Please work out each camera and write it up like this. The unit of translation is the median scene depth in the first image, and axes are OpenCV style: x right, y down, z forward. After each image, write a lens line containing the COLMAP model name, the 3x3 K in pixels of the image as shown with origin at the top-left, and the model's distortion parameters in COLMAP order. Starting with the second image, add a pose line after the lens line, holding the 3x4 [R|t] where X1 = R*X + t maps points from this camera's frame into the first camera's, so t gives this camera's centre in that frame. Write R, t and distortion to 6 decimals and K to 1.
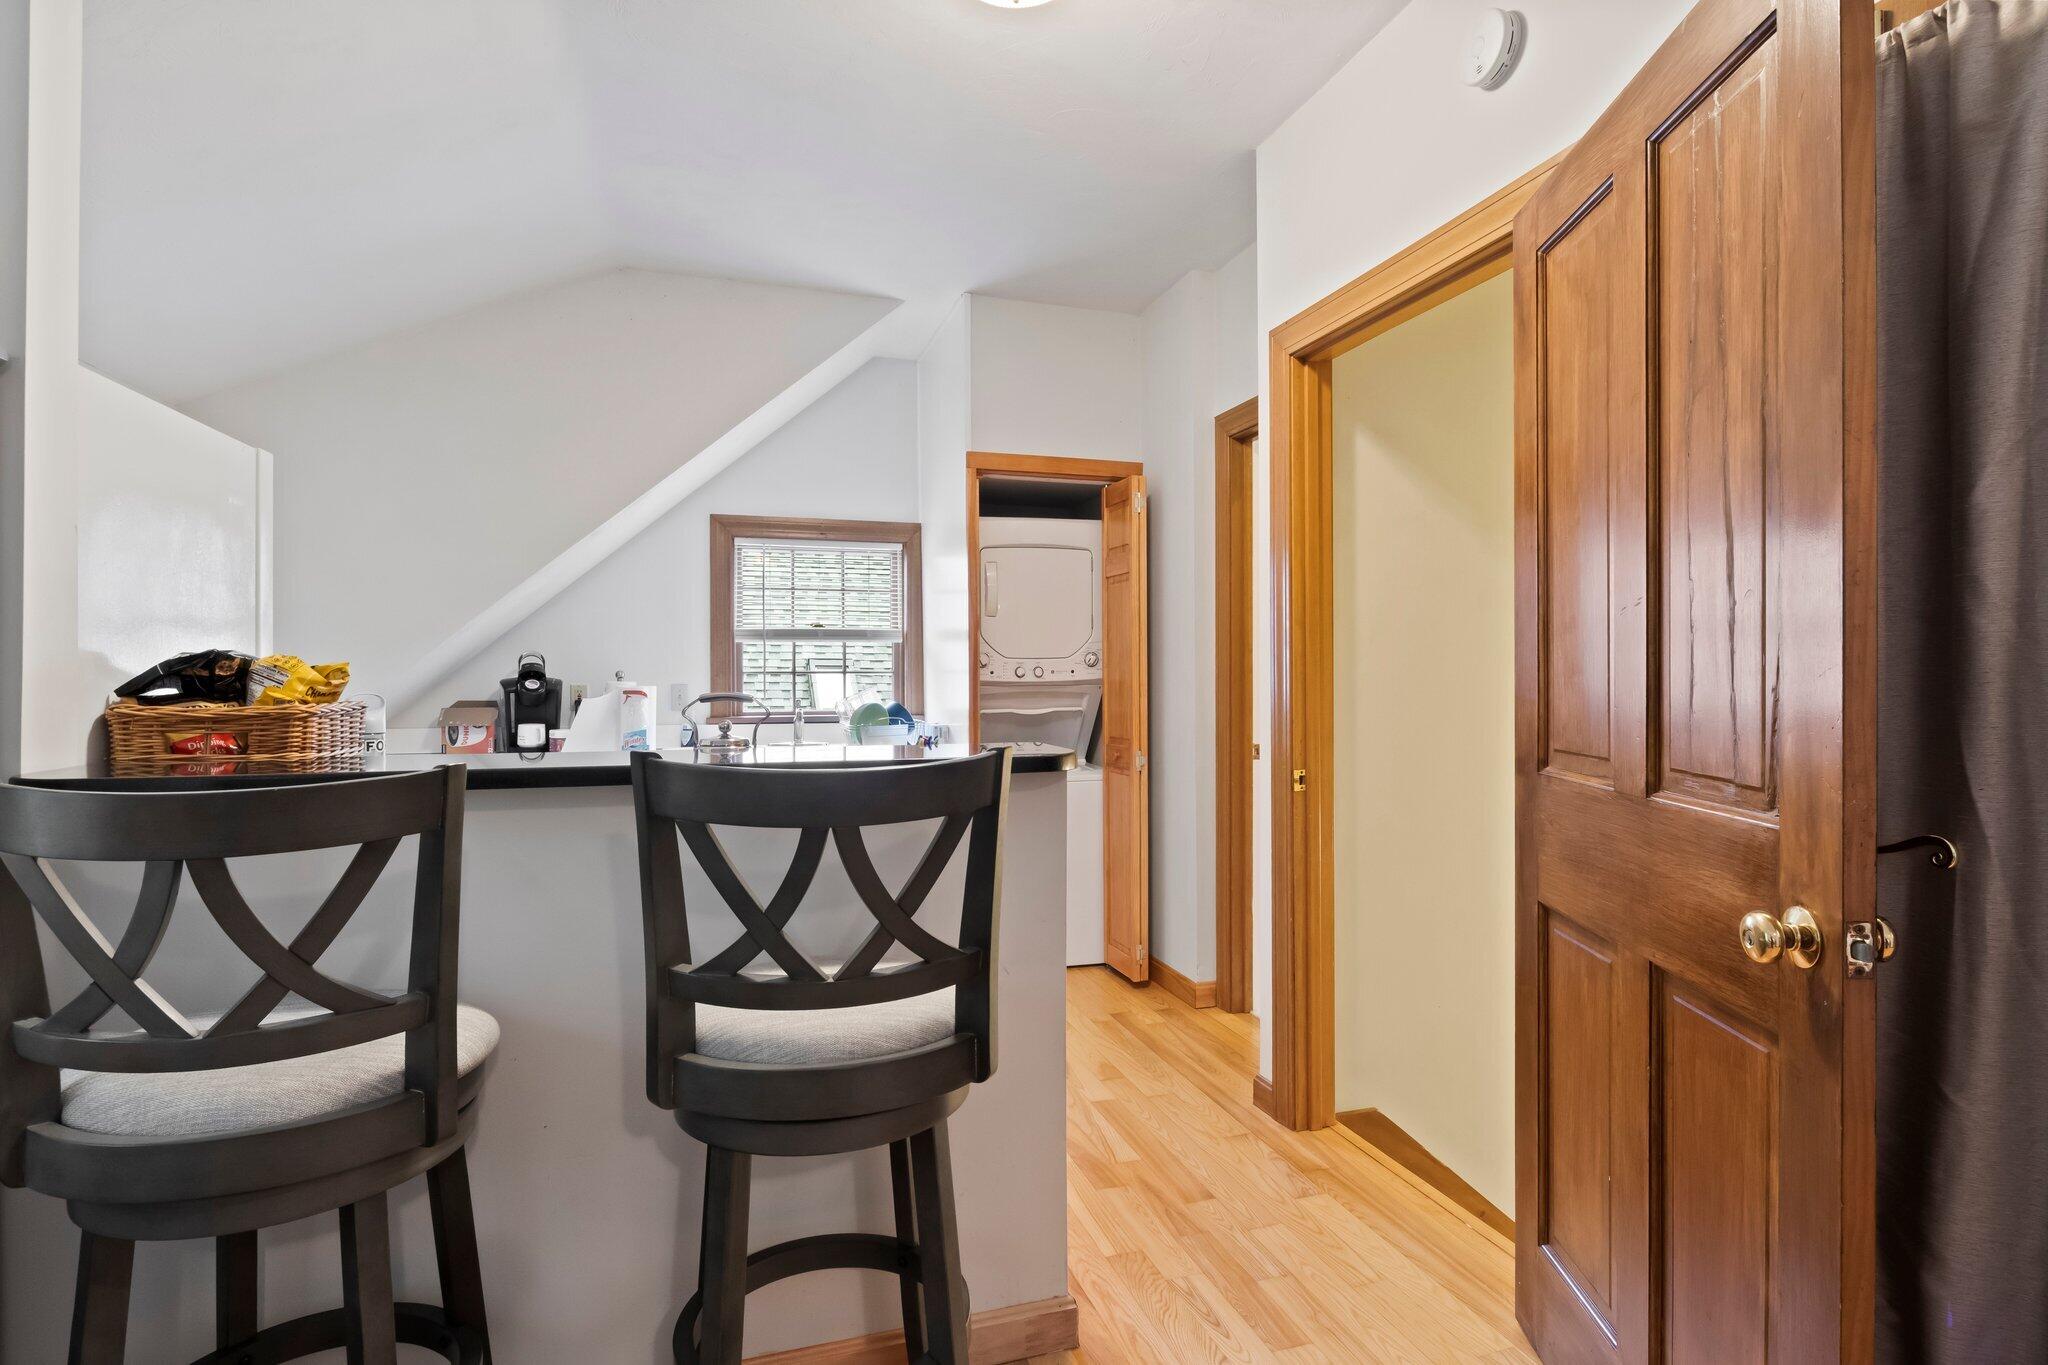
lens RADIAL K [[1068.6, 0, 1024.1], [0, 1068.6, 678.3], [0, 0, 1]] dist [0.000059, -0.000044]
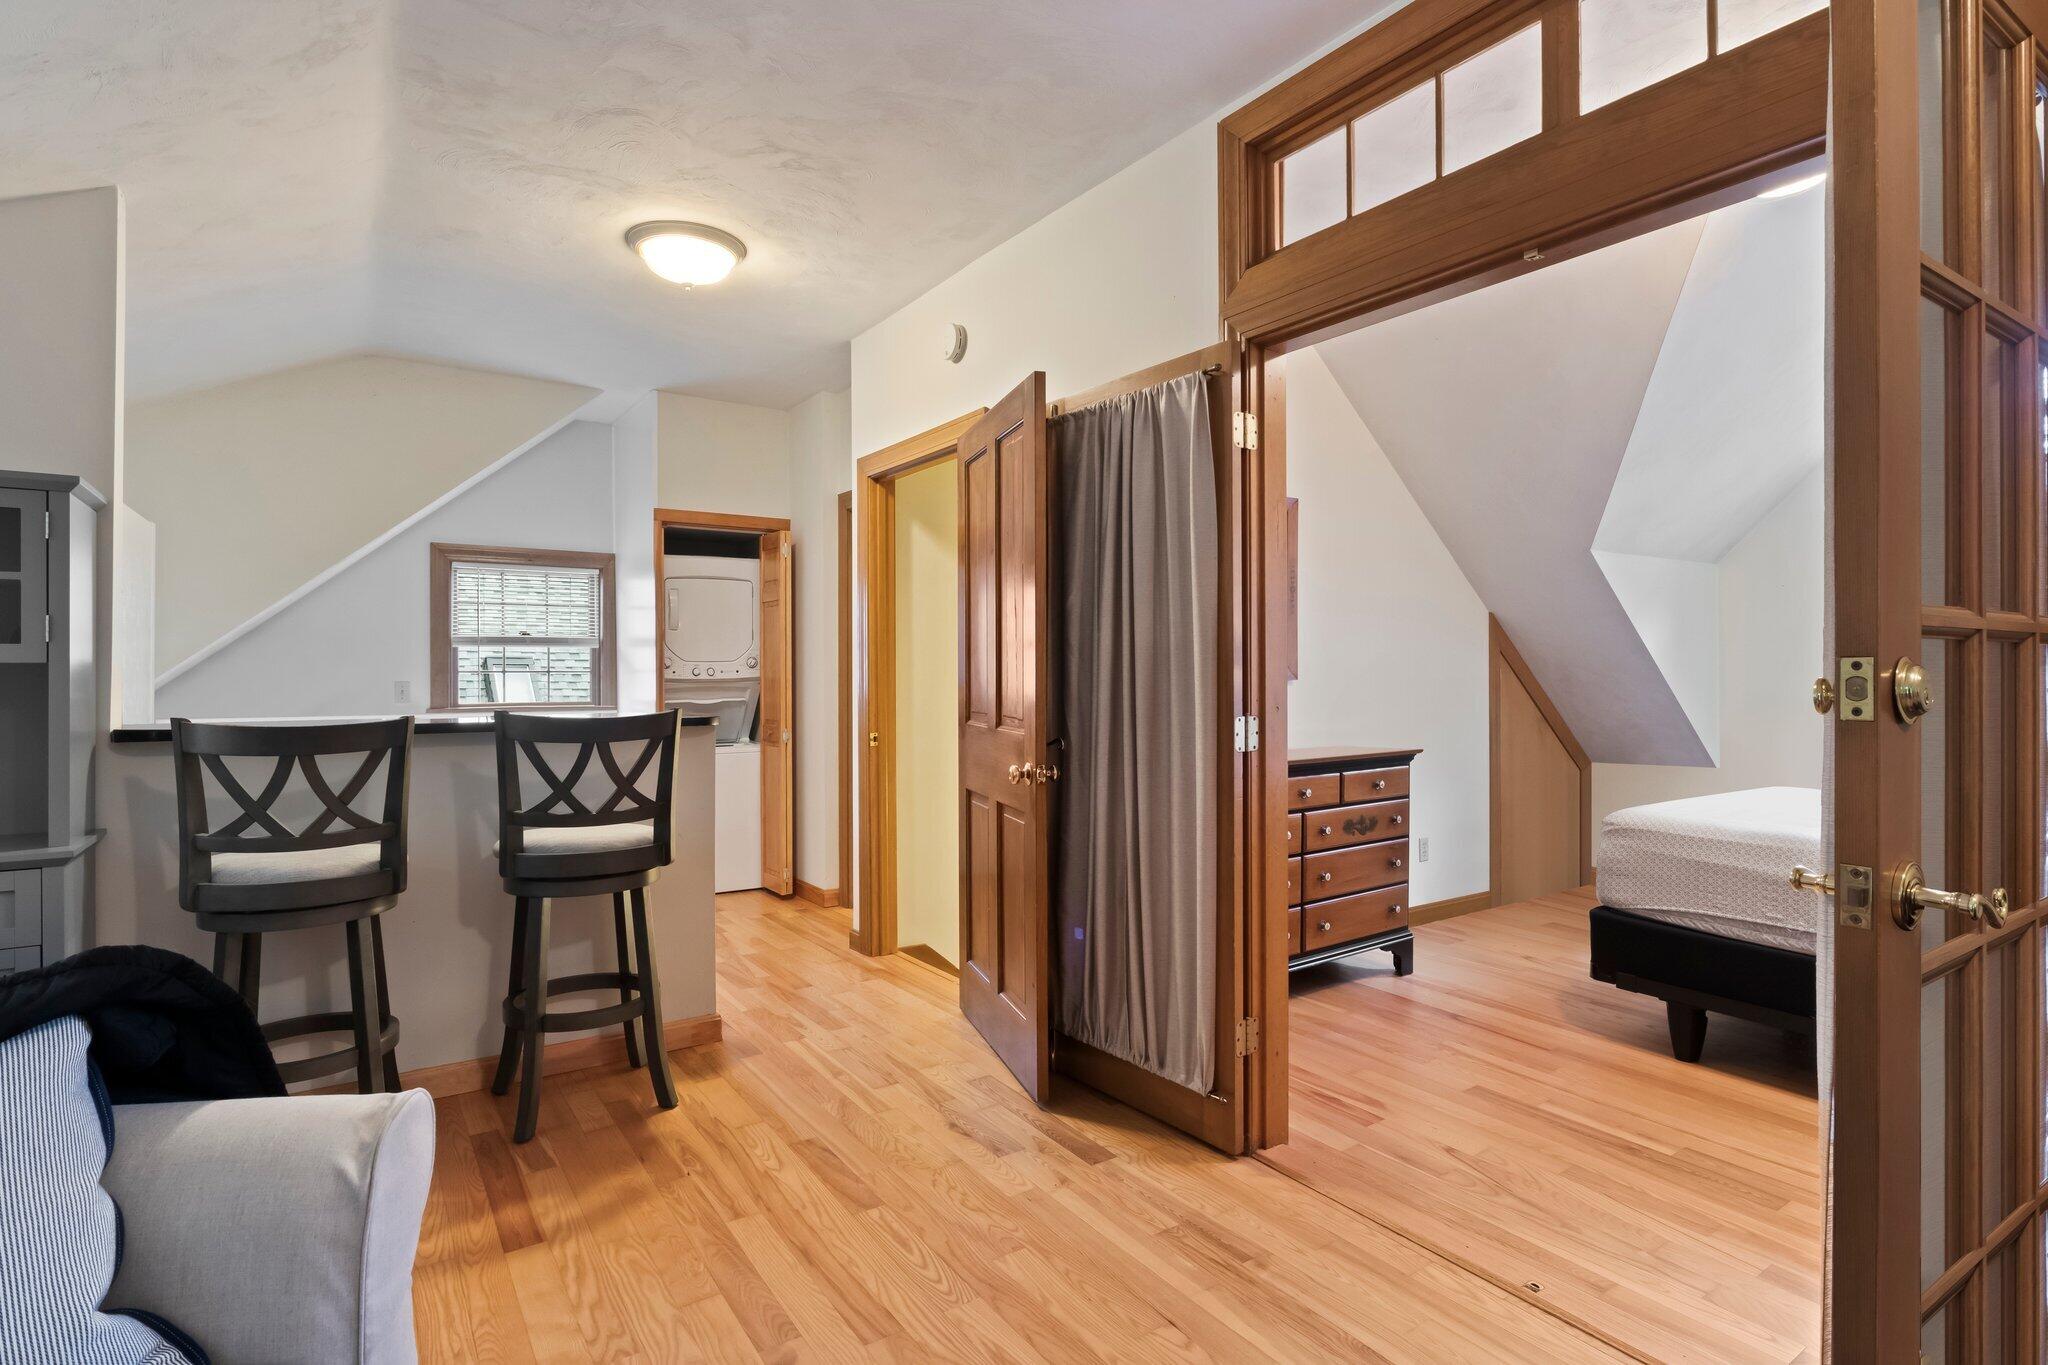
lens RADIAL K [[1026.9, 0, 1028.4], [0, 1026.9, 673.2], [0, 0, 1]] dist [-0.000258, 0.000165]
pose [[0.955072, 0.001261, 0.296370, 0.018403], [-0.000202, 0.999993, -0.003602, 0.000714], [-0.296373, 0.003380, 0.955066, -0.517532]]
